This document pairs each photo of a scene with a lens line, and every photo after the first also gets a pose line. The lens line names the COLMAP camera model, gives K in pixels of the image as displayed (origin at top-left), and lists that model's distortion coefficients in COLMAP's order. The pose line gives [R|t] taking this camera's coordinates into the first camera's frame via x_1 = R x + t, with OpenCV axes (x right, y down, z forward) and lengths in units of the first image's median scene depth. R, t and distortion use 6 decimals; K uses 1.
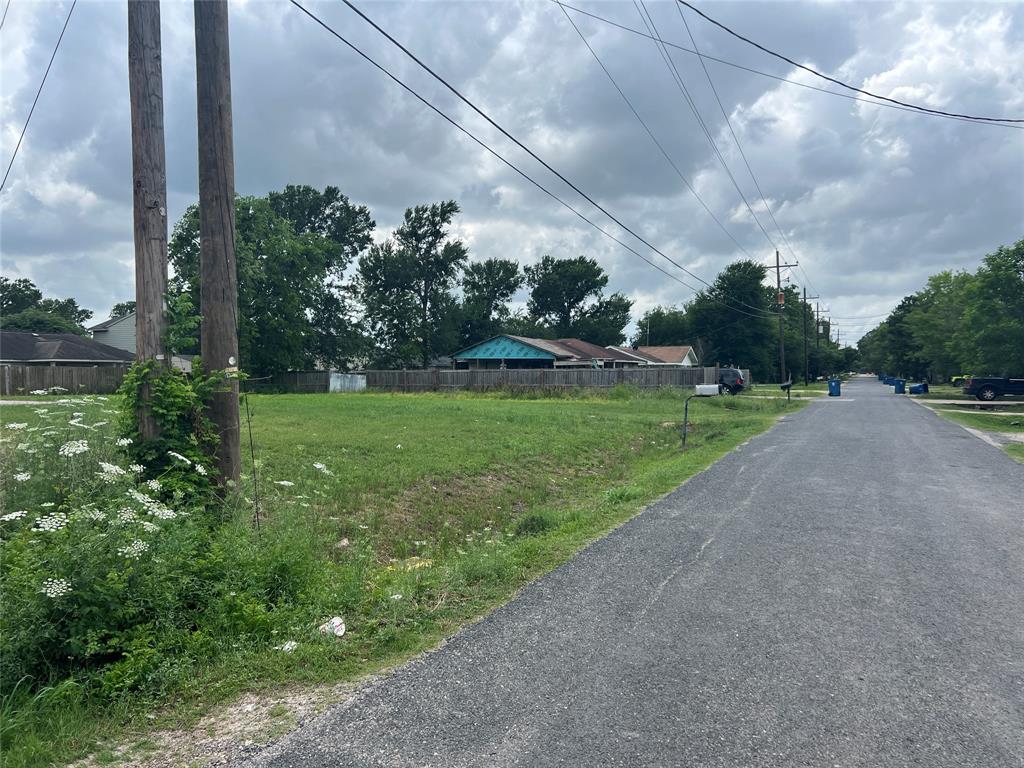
lens RADIAL K [[784.5, 0, 512.0], [0, 784.5, 384.0], [0, 0, 1]] dist [0.005040, -0.004787]
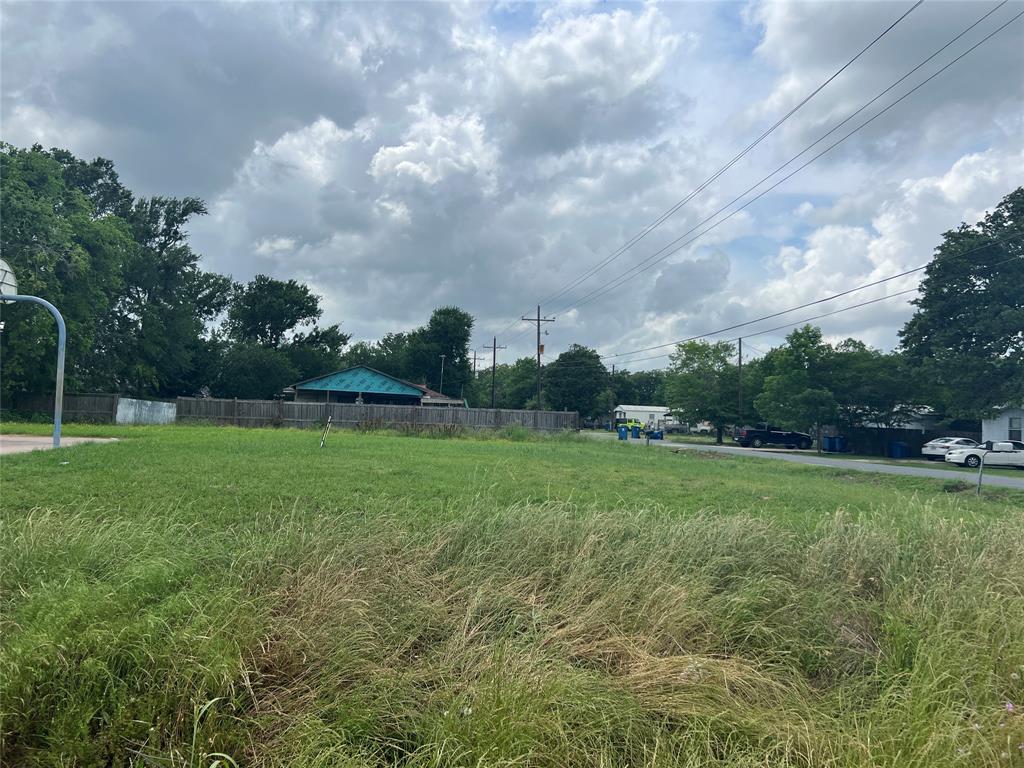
lens RADIAL K [[784.5, 0, 512.0], [0, 784.5, 384.0], [0, 0, 1]] dist [0.005040, -0.004787]
pose [[0.821079, 0.059214, 0.567735, -0.296015], [-0.033603, 0.997894, -0.055481, 0.001833], [-0.569825, 0.026477, 0.821339, 0.130934]]
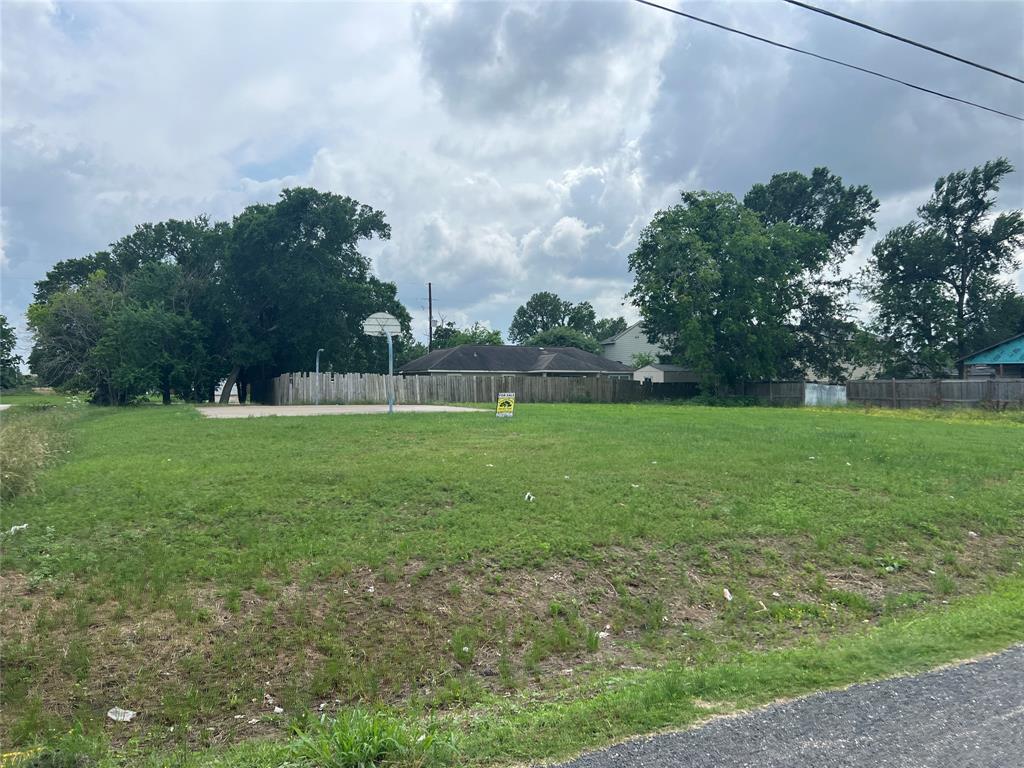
lens RADIAL K [[773.5, 0, 511.0], [0, 773.5, 371.8], [0, 0, 1]] dist [0.021085, -0.001832]
pose [[0.751664, -0.008001, -0.659498, 0.071868], [-0.011057, 0.999633, -0.024729, -0.001776], [0.659453, 0.025880, 0.751300, 0.128799]]
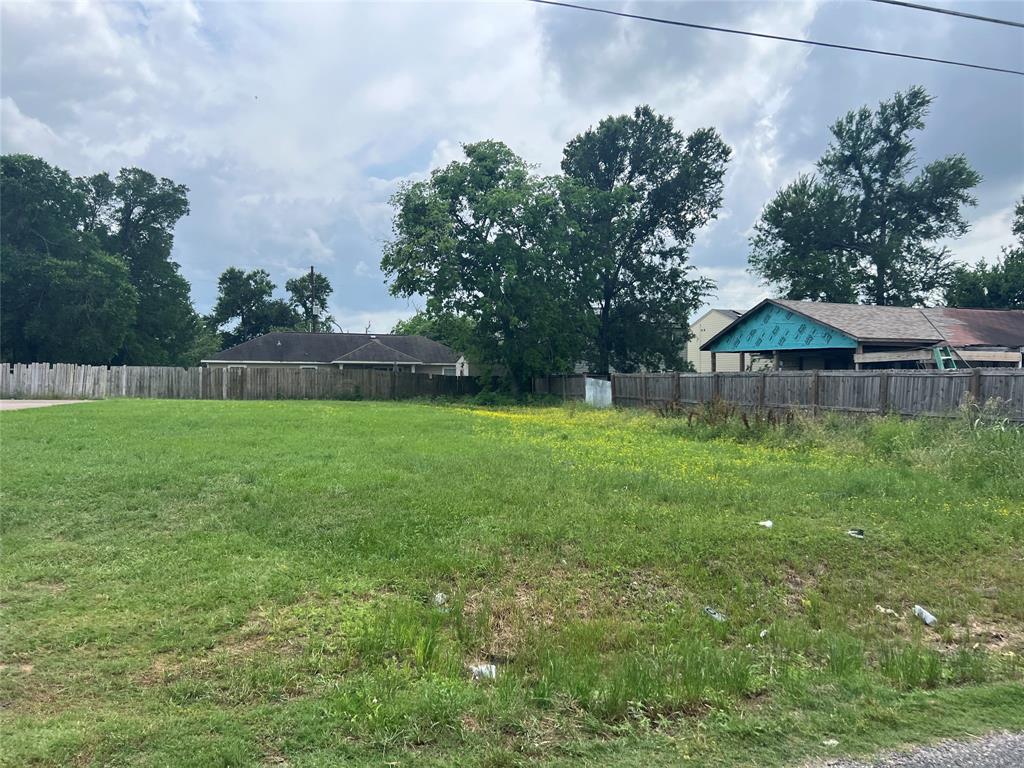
lens RADIAL K [[784.5, 0, 512.0], [0, 784.5, 384.0], [0, 0, 1]] dist [0.005040, -0.004787]
pose [[0.622692, 0.010914, -0.782391, 0.220132], [-0.017633, 0.999845, -0.000086, -0.006129], [0.782269, 0.013850, 0.622787, 0.441742]]
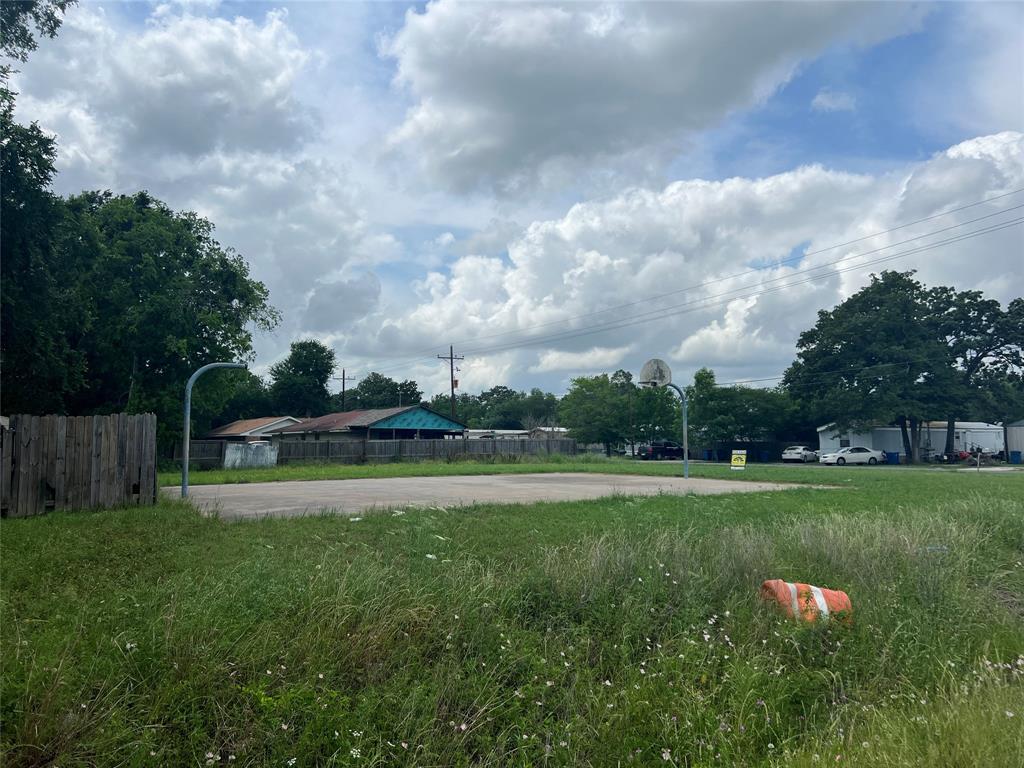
lens RADIAL K [[779.8, 0, 534.0], [0, 779.8, 384.3], [0, 0, 1]] dist [0.002493, -0.001086]
pose [[0.478269, 0.068153, 0.875565, -0.648494], [0.013202, 0.996314, -0.084763, -0.002023], [-0.878114, 0.052098, 0.475606, 0.301943]]
